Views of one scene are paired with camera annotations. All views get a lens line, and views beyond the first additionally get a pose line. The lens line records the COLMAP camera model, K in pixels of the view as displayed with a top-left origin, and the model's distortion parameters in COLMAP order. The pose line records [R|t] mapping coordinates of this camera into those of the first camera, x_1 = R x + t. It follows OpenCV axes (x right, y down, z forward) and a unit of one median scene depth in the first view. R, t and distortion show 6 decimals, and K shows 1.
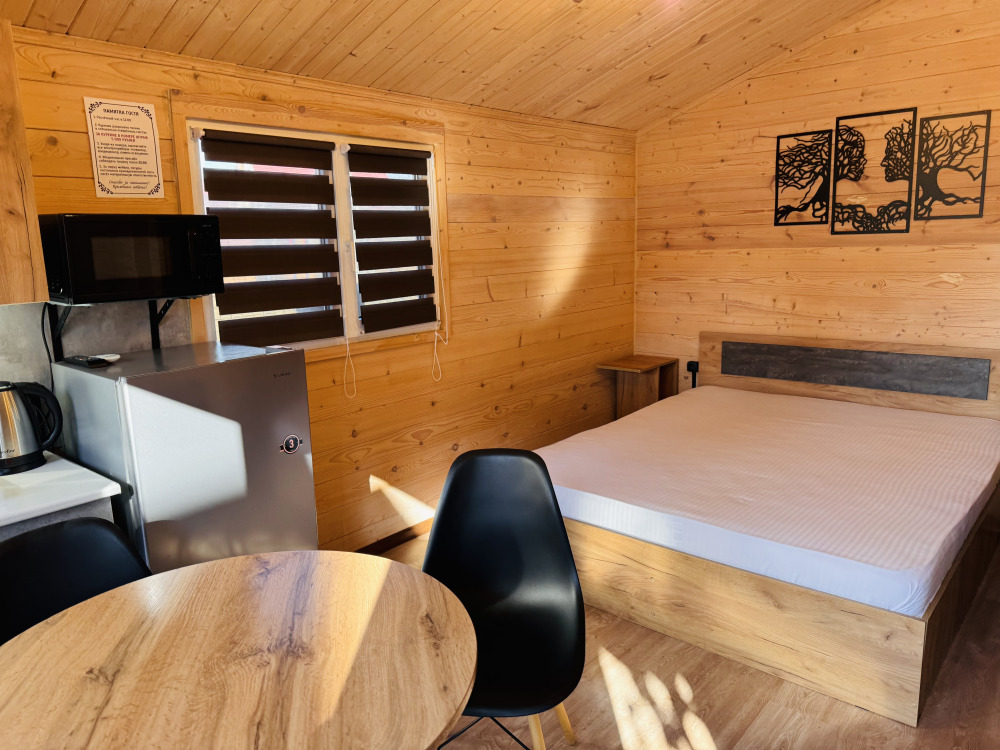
lens RADIAL K [[699.3, 0, 493.7], [0, 699.3, 367.0], [0, 0, 1]] dist [0.068304, -0.077938]
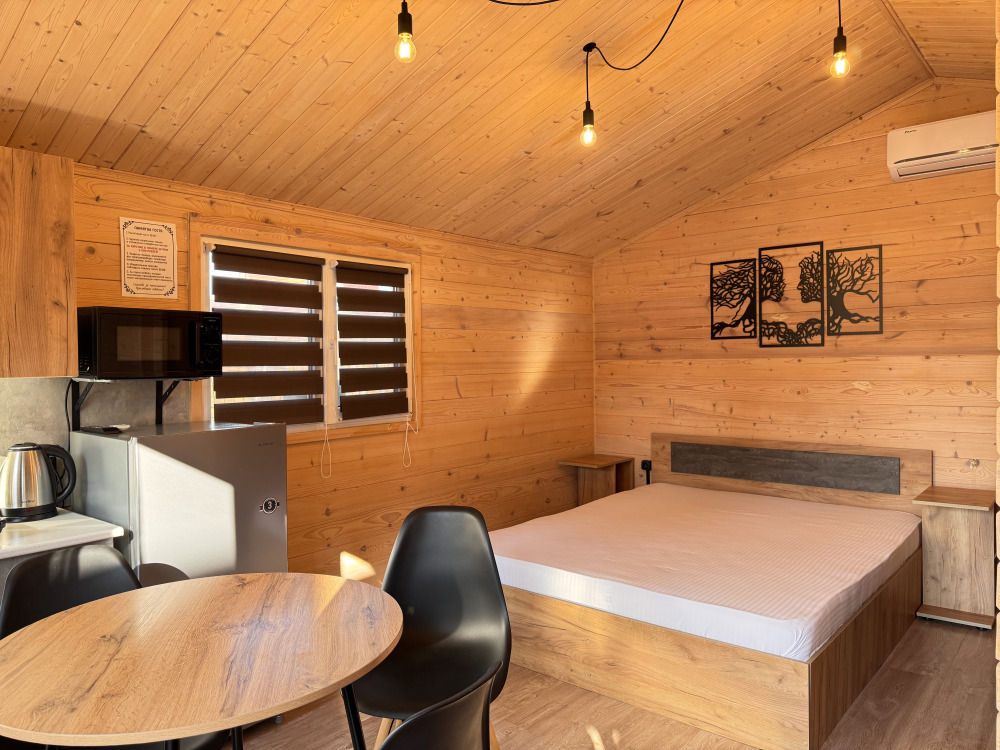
lens RADIAL K [[699.3, 0, 493.9], [0, 699.3, 379.5], [0, 0, 1]] dist [0.068304, -0.077938]
pose [[0.999715, 0.019424, 0.013856, 0.046308], [-0.017123, 0.988488, -0.150324, 0.055607], [-0.016617, 0.150044, 0.988540, -0.141685]]
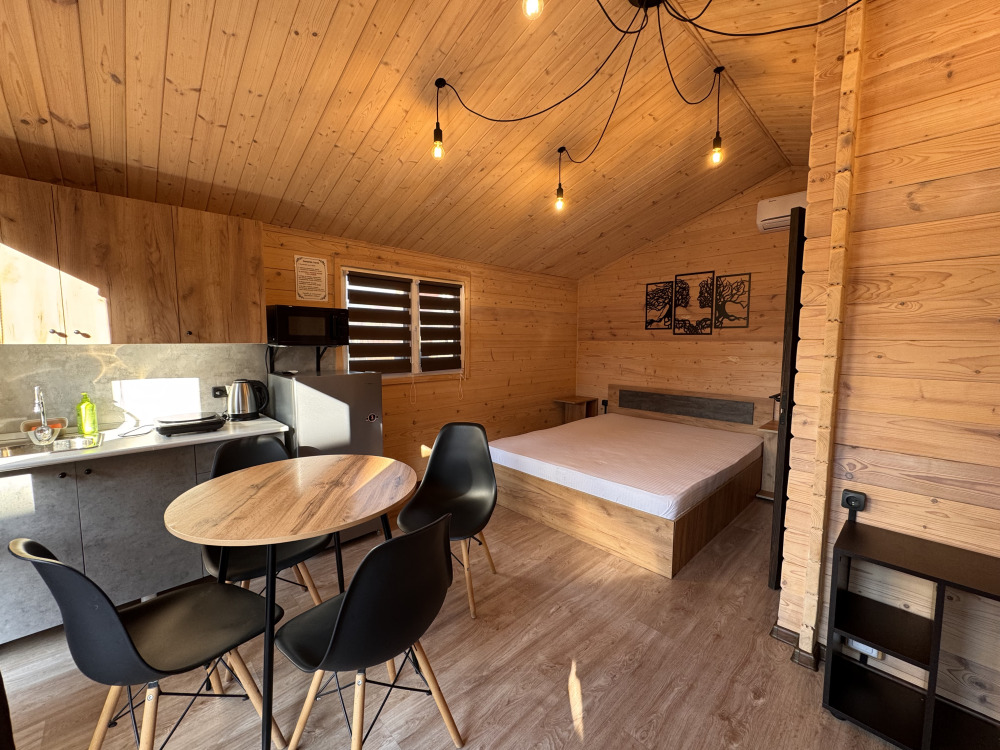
lens RADIAL K [[395.4, 0, 498.8], [0, 395.4, 376.5], [0, 0, 1]] dist [0.001957, -0.000682]
pose [[0.995785, 0.045524, -0.079629, 0.131443], [-0.052180, 0.995131, -0.083616, 0.050911], [0.075435, 0.087419, 0.993311, -0.110455]]
